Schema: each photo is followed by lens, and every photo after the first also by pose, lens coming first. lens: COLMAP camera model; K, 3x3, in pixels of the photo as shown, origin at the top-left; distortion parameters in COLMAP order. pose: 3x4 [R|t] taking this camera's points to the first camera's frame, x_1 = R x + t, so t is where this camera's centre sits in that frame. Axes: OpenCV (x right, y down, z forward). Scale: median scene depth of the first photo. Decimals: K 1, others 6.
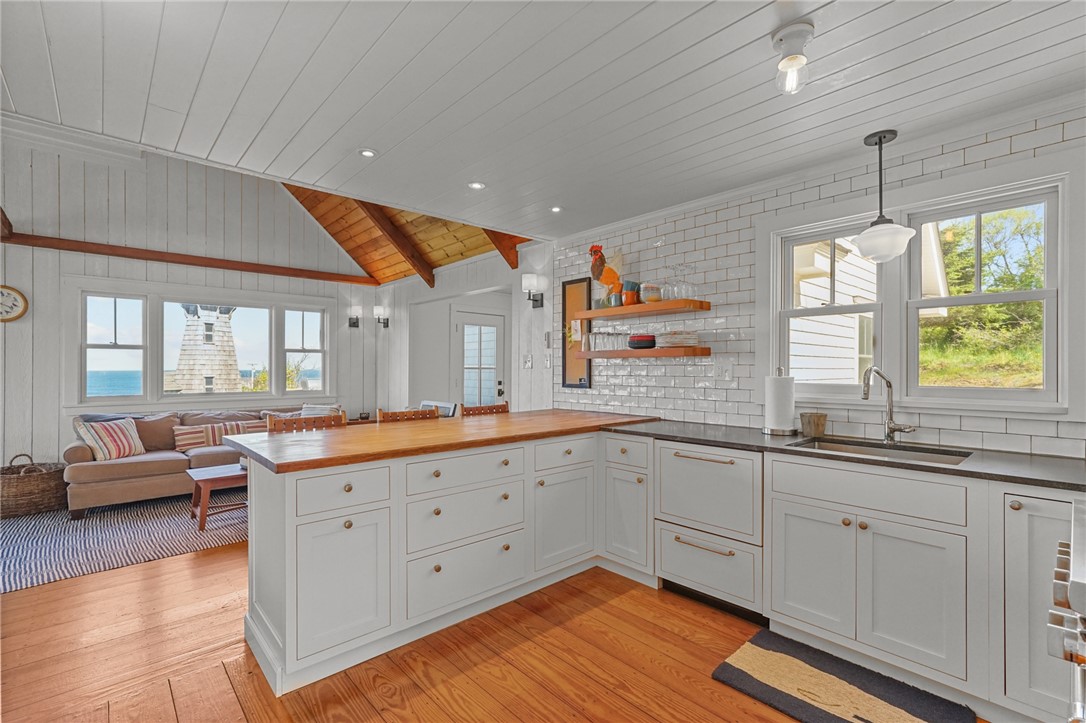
lens RADIAL K [[492.3, 0, 540.5], [0, 492.3, 367.5], [0, 0, 1]] dist [0.001776, 0.000503]
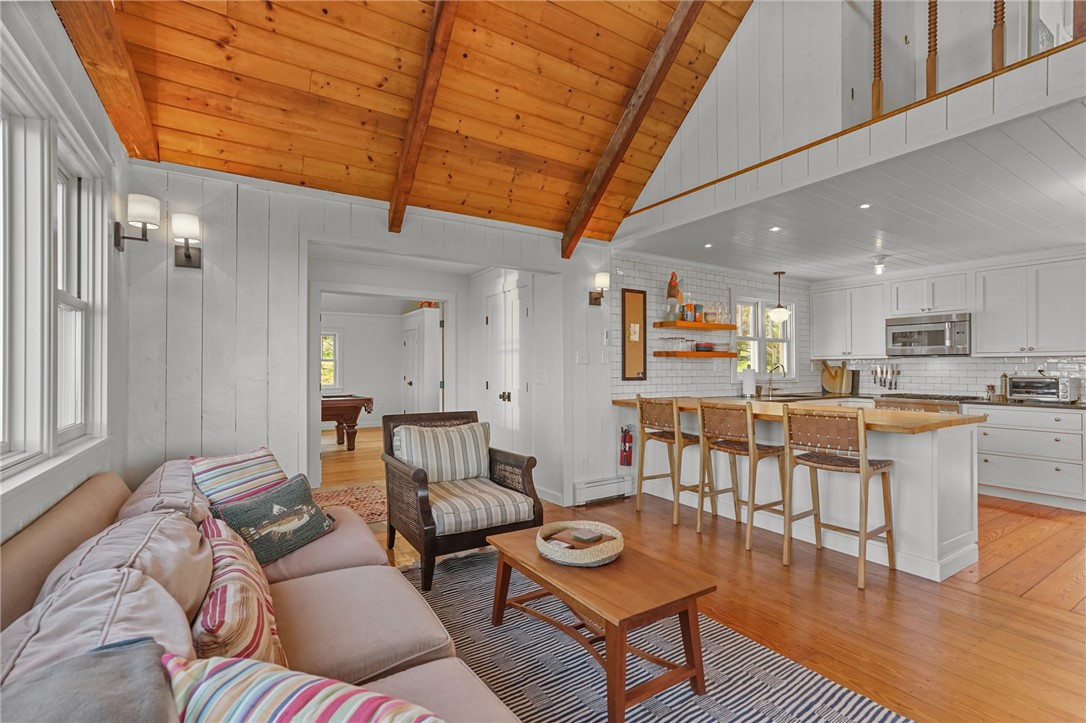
lens RADIAL K [[492.3, 0, 540.5], [0, 492.3, 367.5], [0, 0, 1]] dist [0.001776, 0.000503]
pose [[0.180049, -0.002424, 0.983655, -1.355642], [-0.004044, 0.999987, 0.003205, 0.008610], [-0.983649, -0.004555, 0.180036, 1.190268]]
